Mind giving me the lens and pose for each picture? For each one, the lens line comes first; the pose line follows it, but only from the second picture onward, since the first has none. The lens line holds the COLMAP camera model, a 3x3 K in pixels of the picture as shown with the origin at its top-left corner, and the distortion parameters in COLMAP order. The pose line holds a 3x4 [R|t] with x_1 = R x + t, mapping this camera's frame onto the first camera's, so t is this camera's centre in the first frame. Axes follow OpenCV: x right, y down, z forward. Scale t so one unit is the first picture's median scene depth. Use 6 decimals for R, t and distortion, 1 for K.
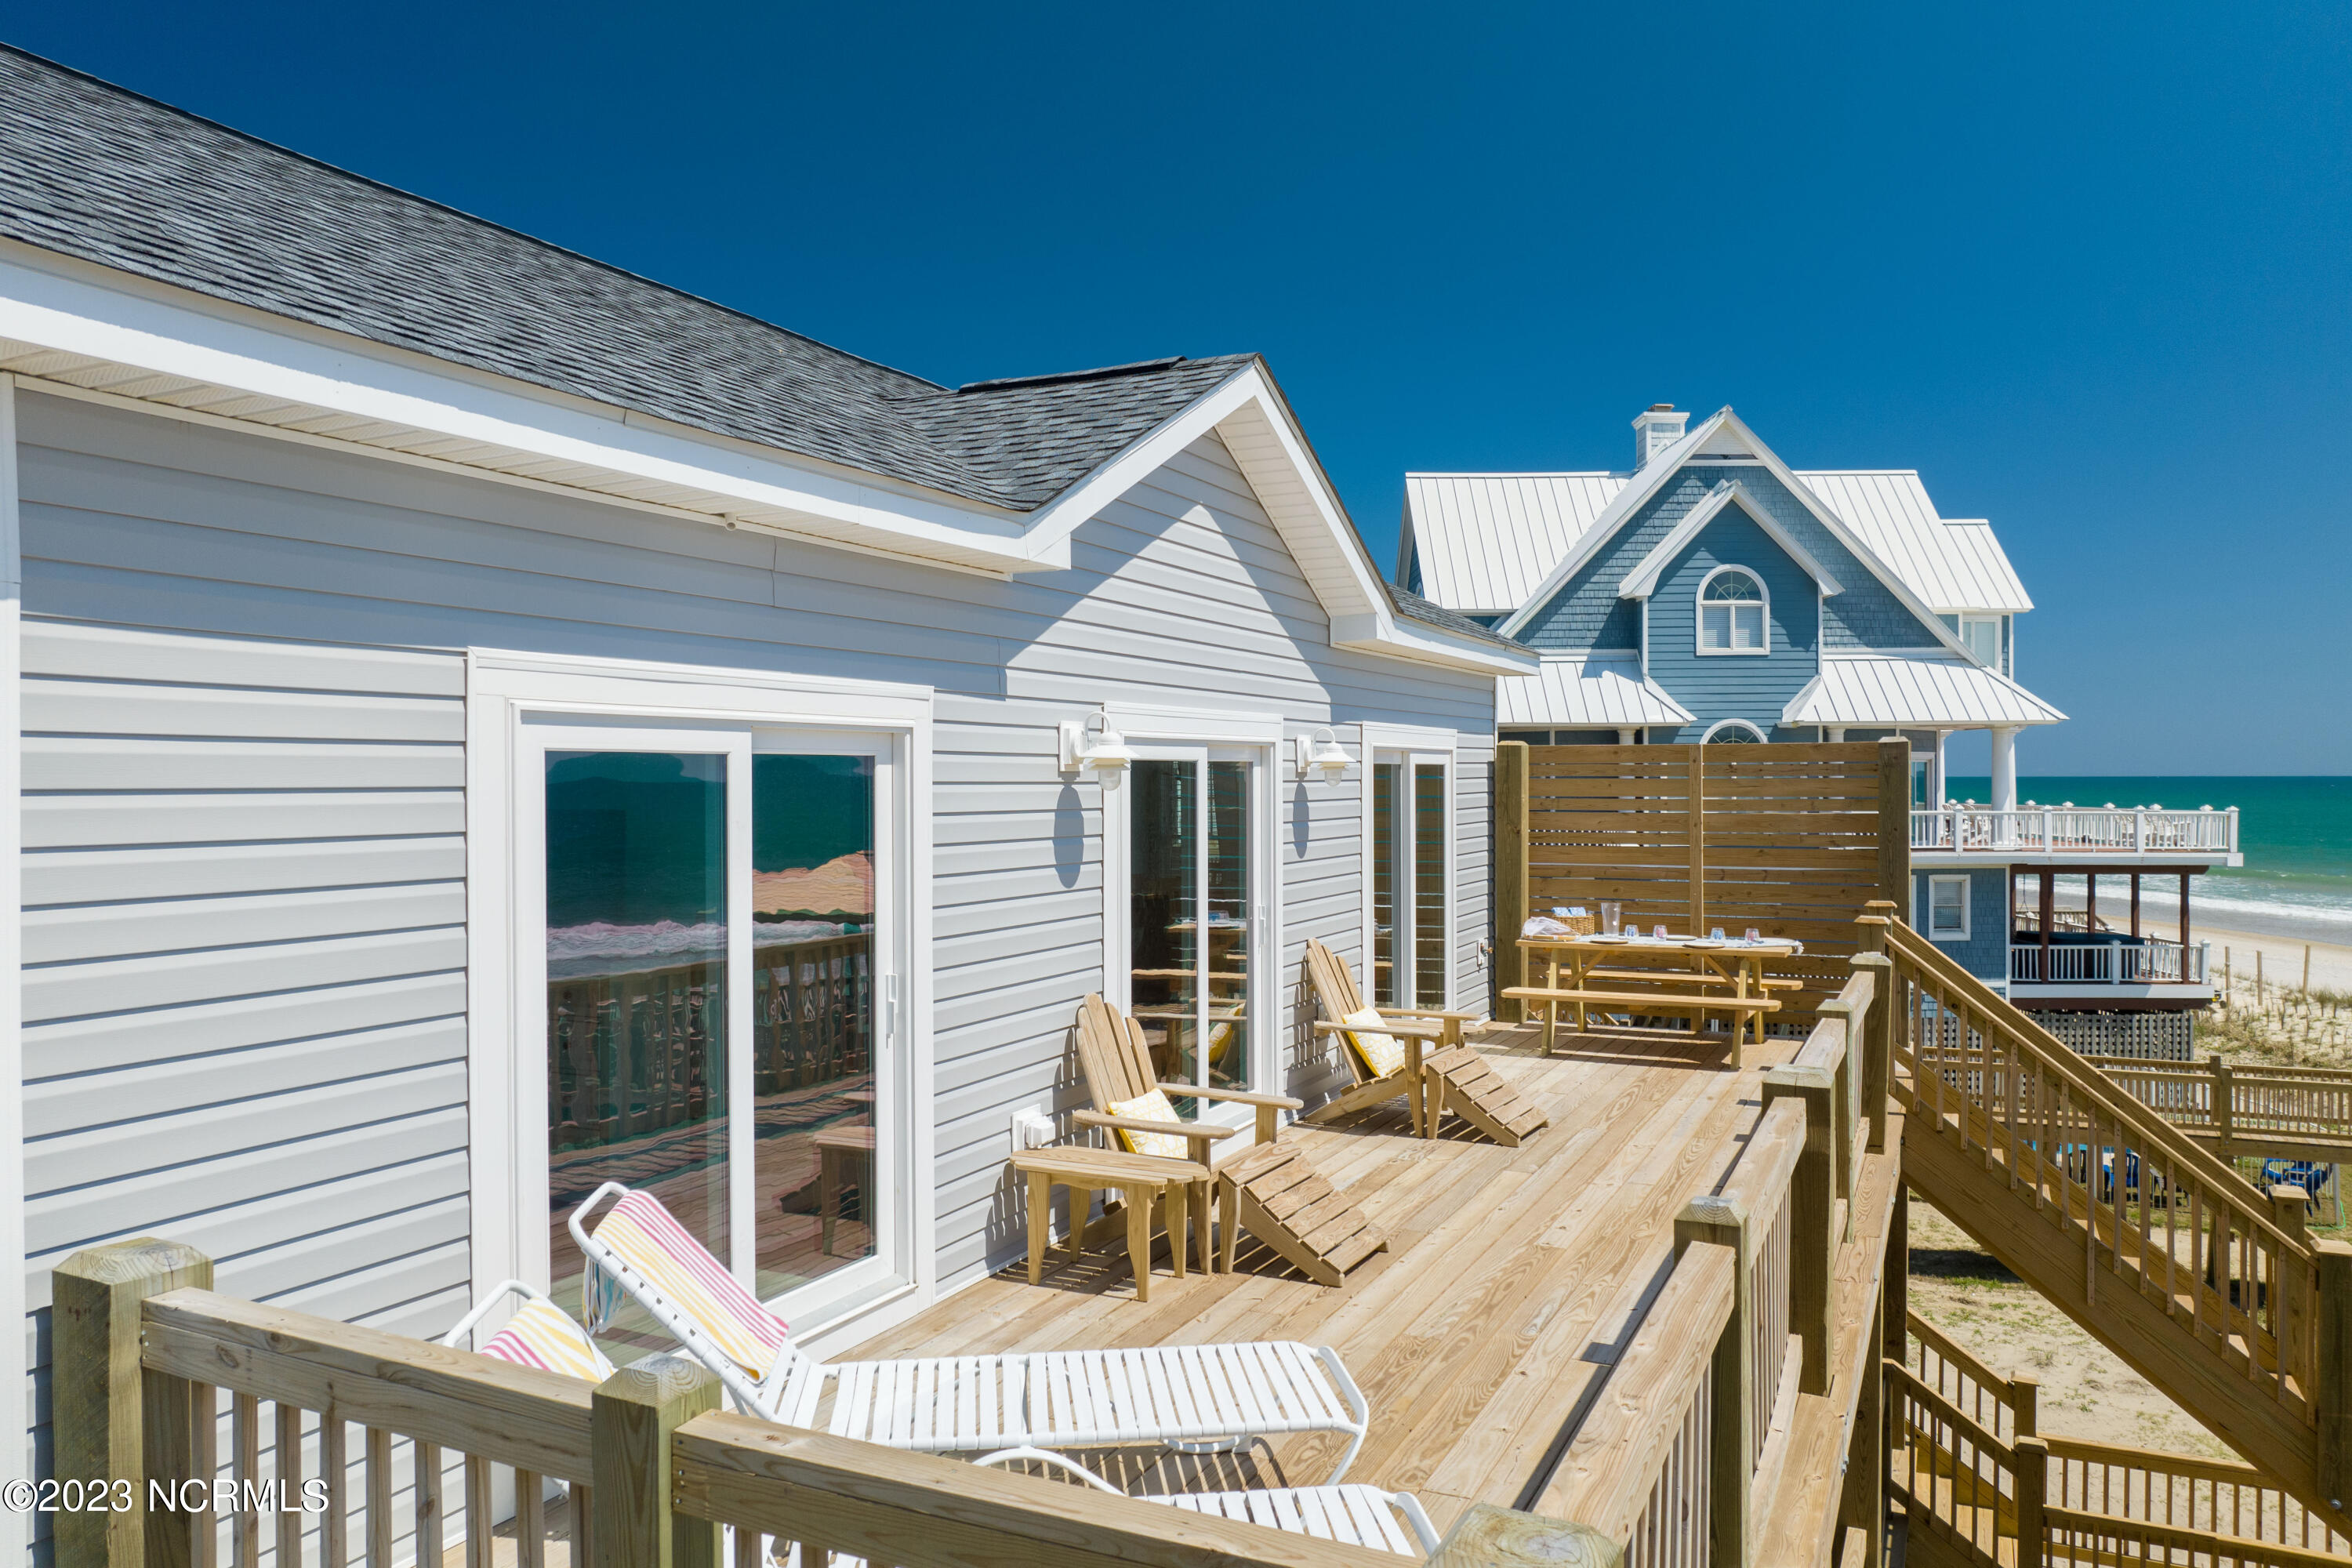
lens RADIAL K [[1656.8, 0, 1181.2], [0, 1656.8, 778.6], [0, 0, 1]] dist [-0.043876, 0.017109]
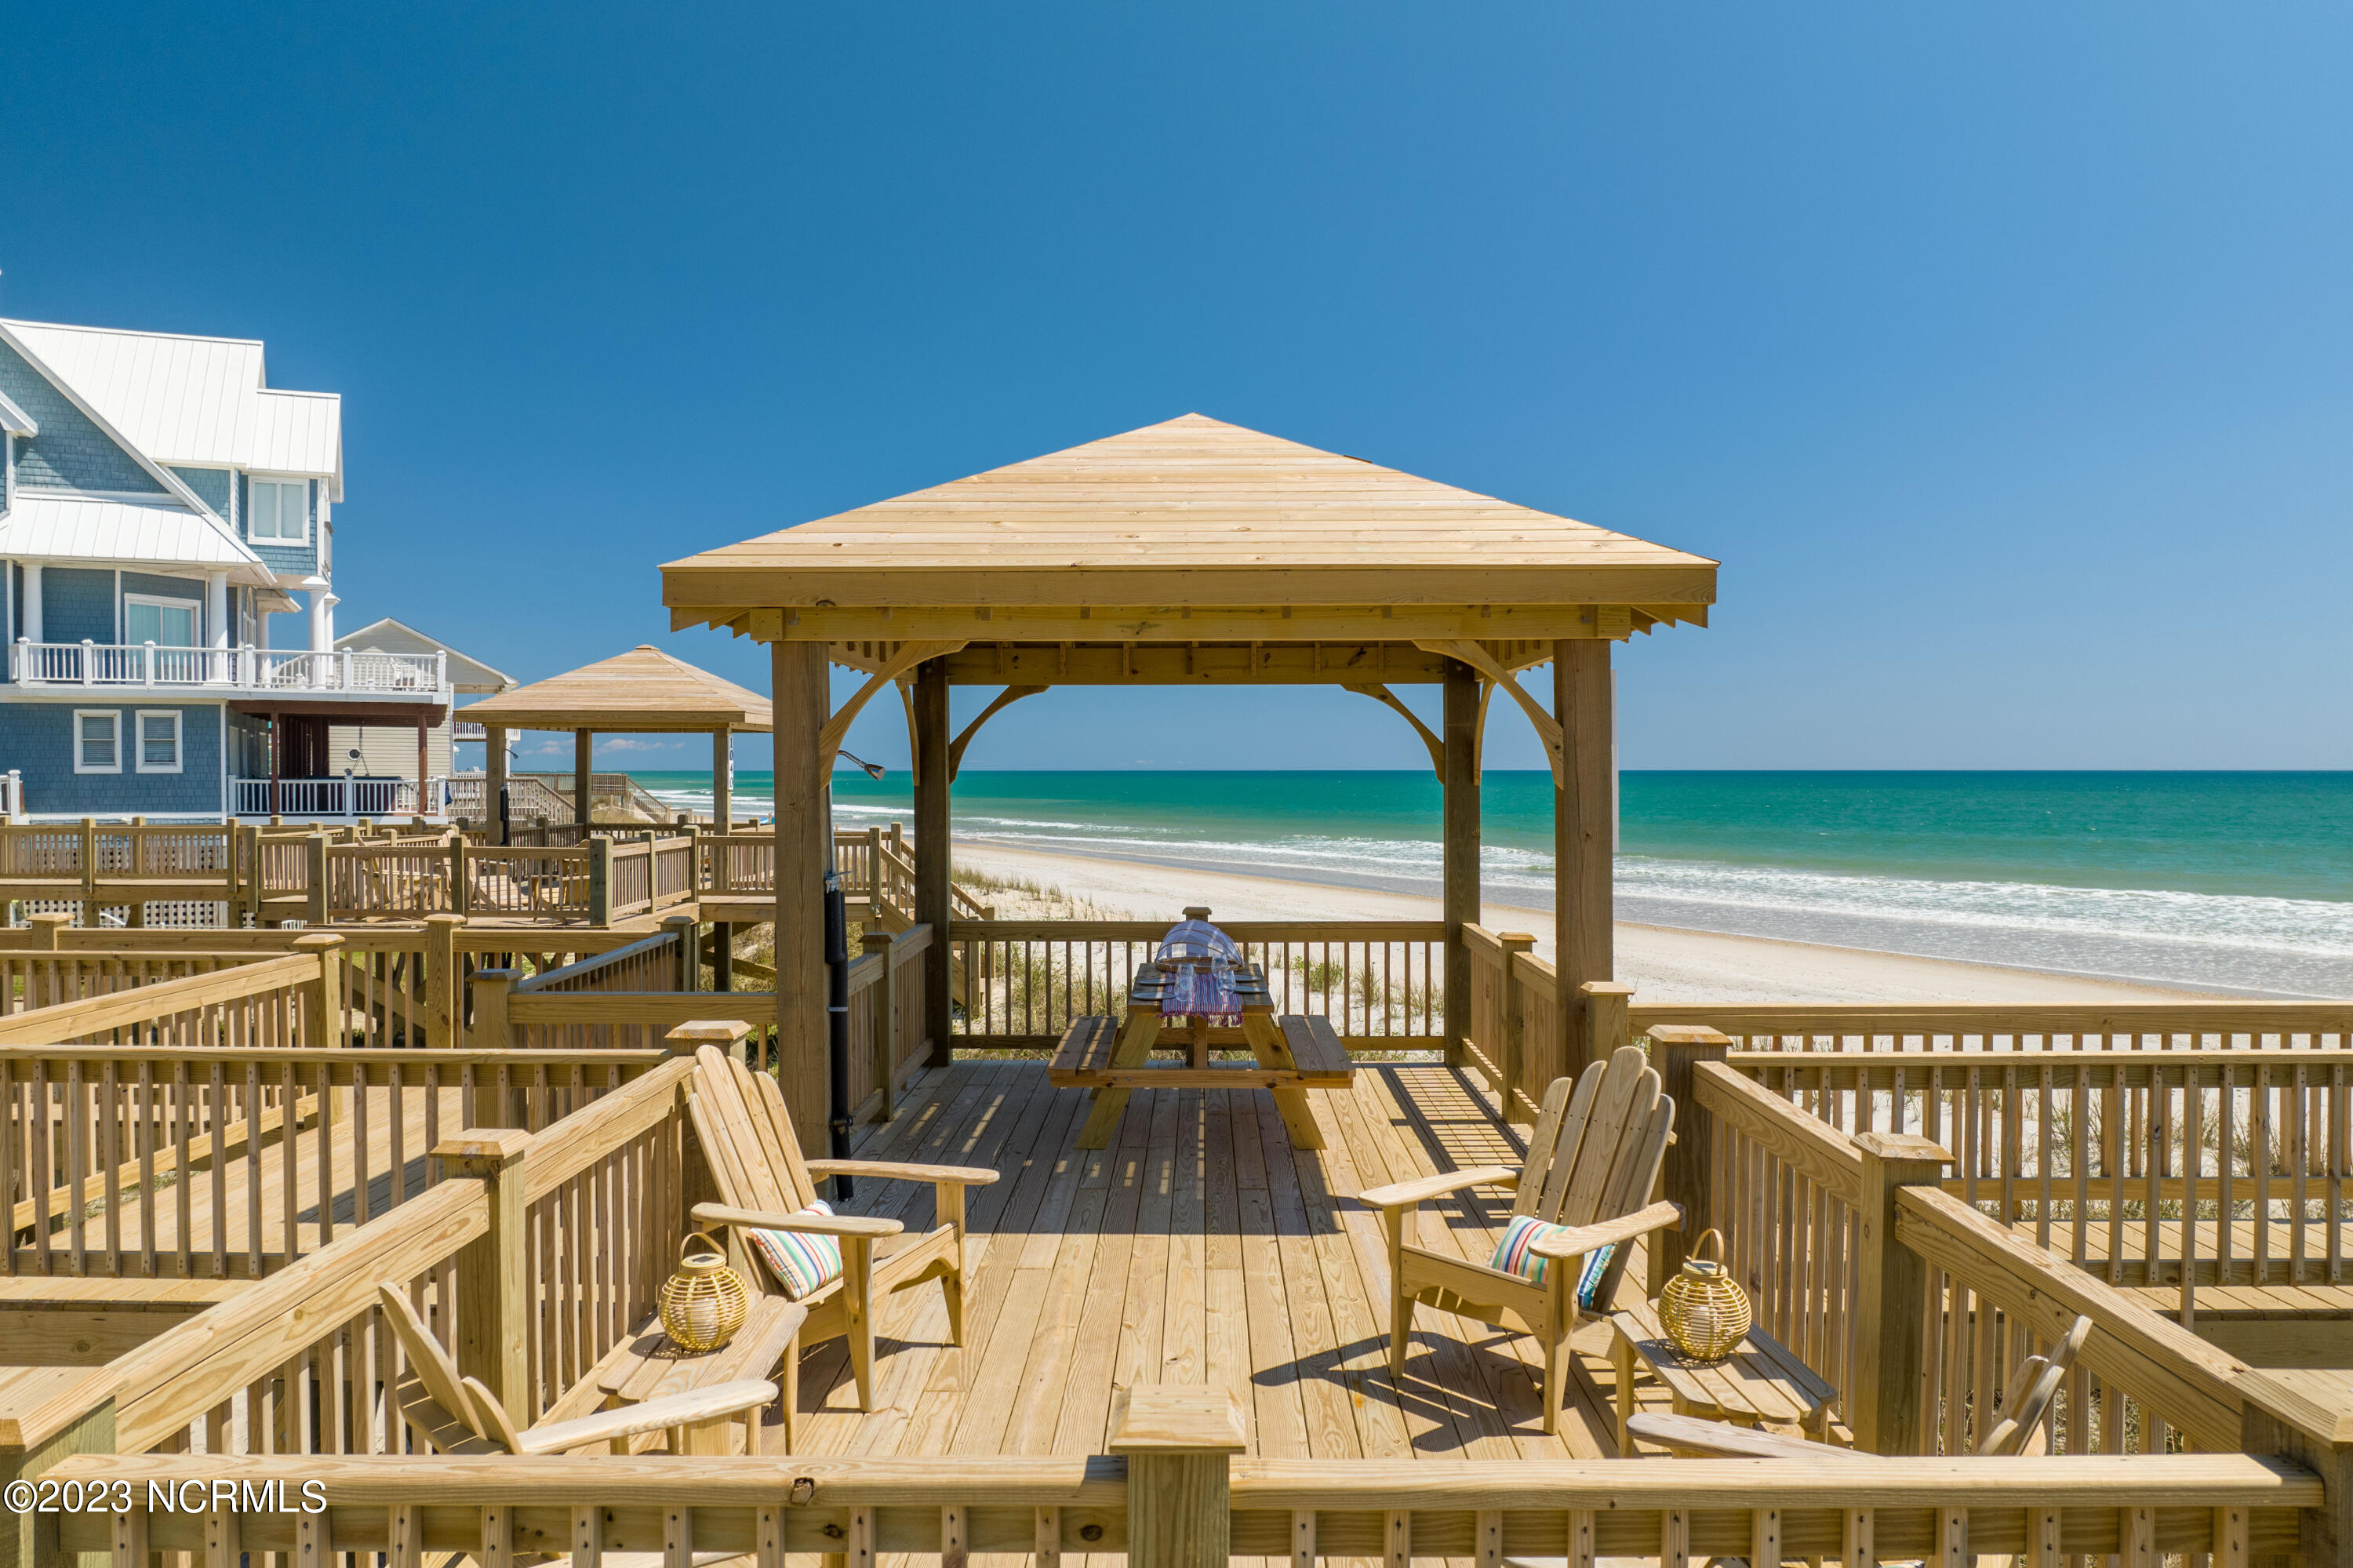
lens RADIAL K [[1657.6, 0, 1181.3], [0, 1657.6, 782.1], [0, 0, 1]] dist [-0.043876, 0.017109]
pose [[0.907709, -0.003132, 0.419588, 0.622384], [0.000766, 0.999983, 0.005806, 0.098823], [-0.419599, -0.004949, 0.907696, -0.213336]]
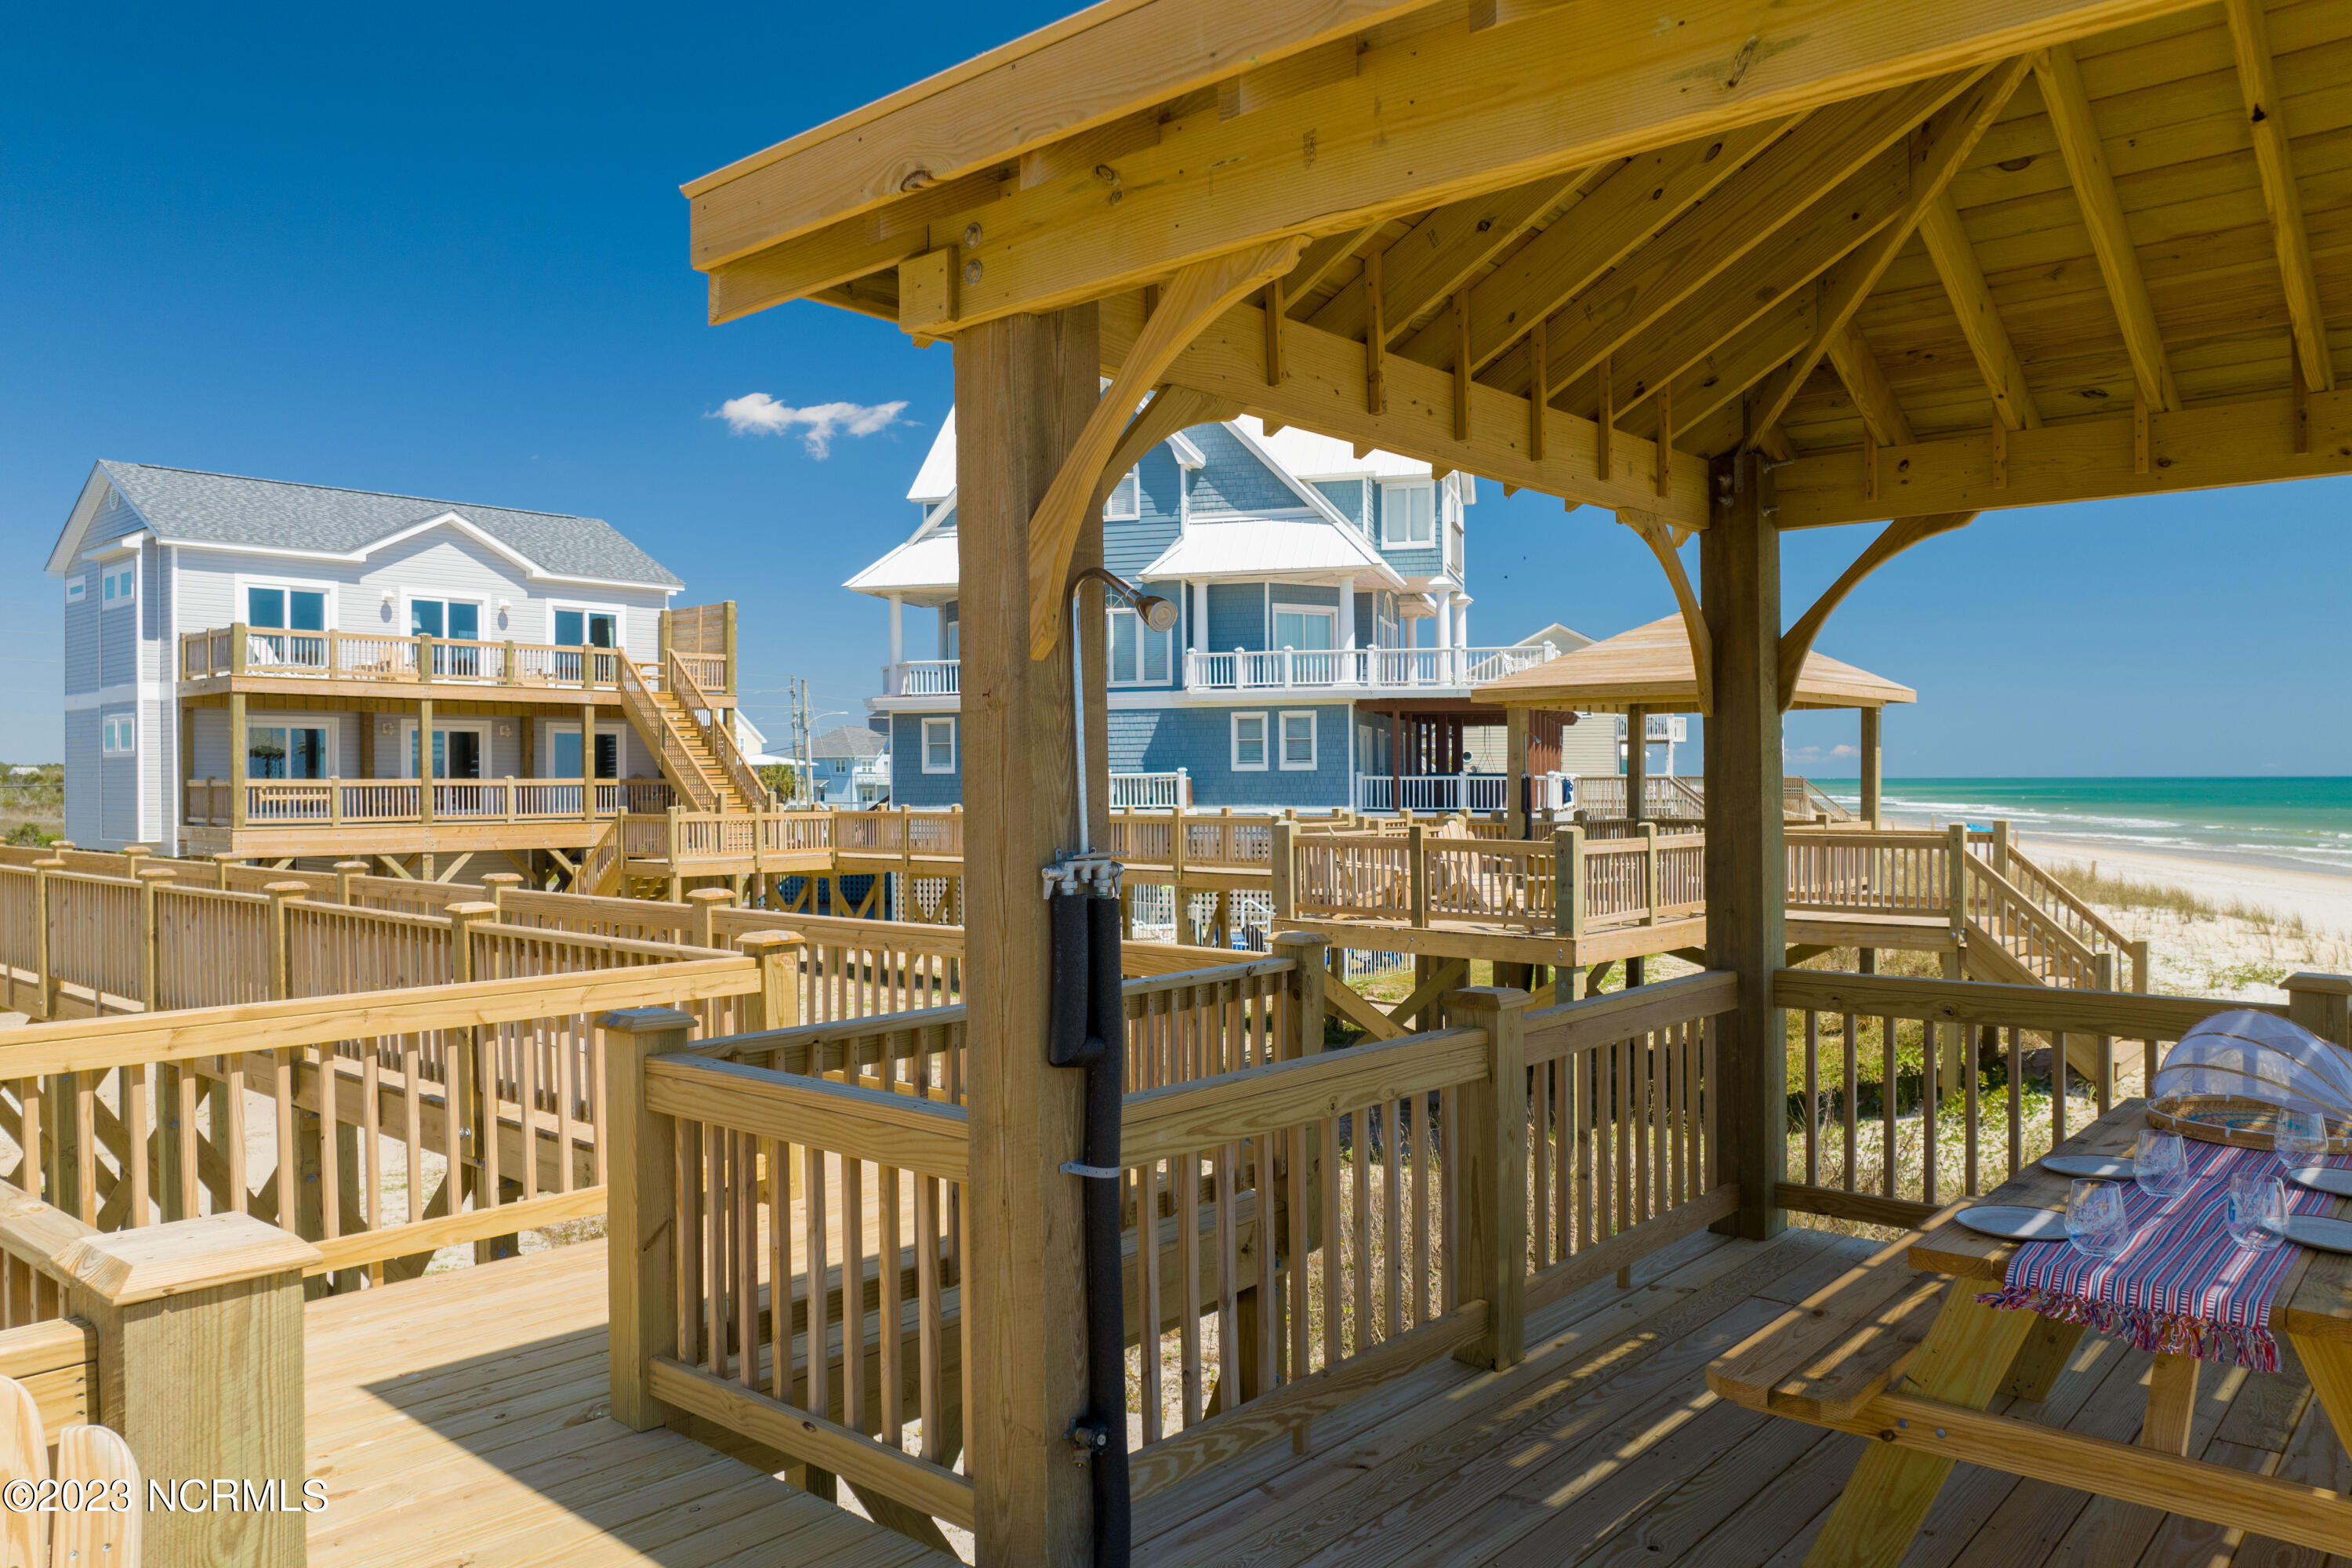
lens RADIAL K [[1656.8, 0, 1182.7], [0, 1656.8, 786.0], [0, 0, 1]] dist [-0.043876, 0.017109]
pose [[0.962301, -0.003238, -0.271967, 0.697167], [0.003784, 0.999992, 0.001485, 0.107378], [0.271960, -0.002458, 0.962305, -0.094831]]
